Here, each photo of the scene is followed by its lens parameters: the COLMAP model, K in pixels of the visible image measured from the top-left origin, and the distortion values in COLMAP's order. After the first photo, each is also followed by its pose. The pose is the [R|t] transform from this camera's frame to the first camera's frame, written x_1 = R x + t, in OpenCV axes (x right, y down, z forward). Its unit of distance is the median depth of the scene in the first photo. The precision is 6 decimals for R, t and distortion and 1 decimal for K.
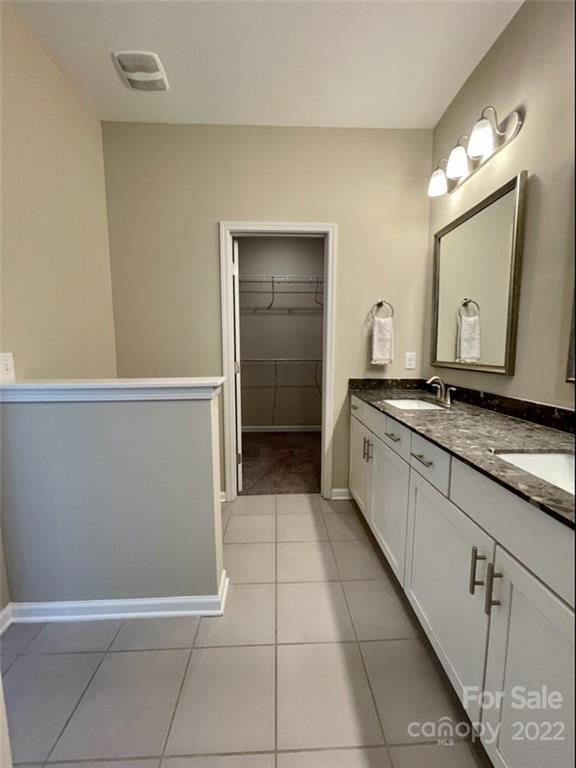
lens RADIAL K [[311.6, 0, 291.2], [0, 311.6, 384.5], [0, 0, 1]] dist [-0.004794, 0.000313]
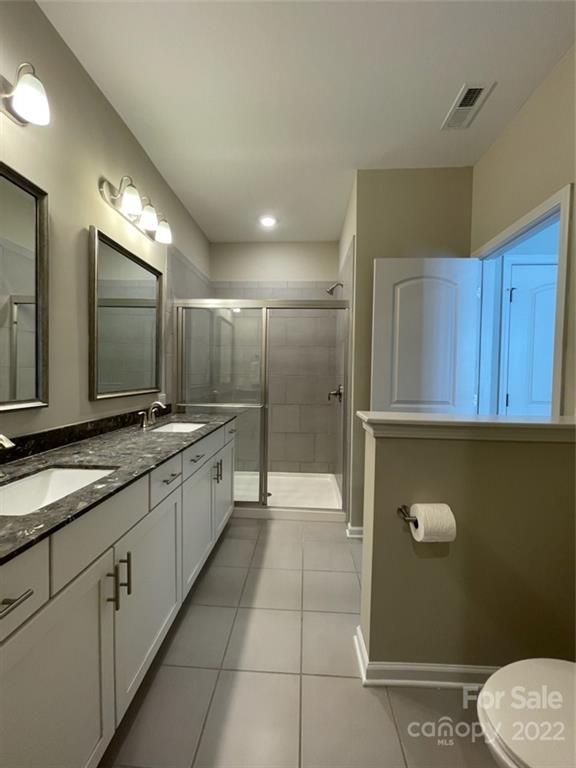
lens RADIAL K [[311.6, 0, 289.7], [0, 311.6, 382.6], [0, 0, 1]] dist [-0.004794, 0.000313]
pose [[-0.994581, -0.019272, 0.102160, -0.100603], [-0.003944, 0.988955, 0.148162, -0.249914], [-0.103887, 0.146956, -0.983672, 1.912127]]
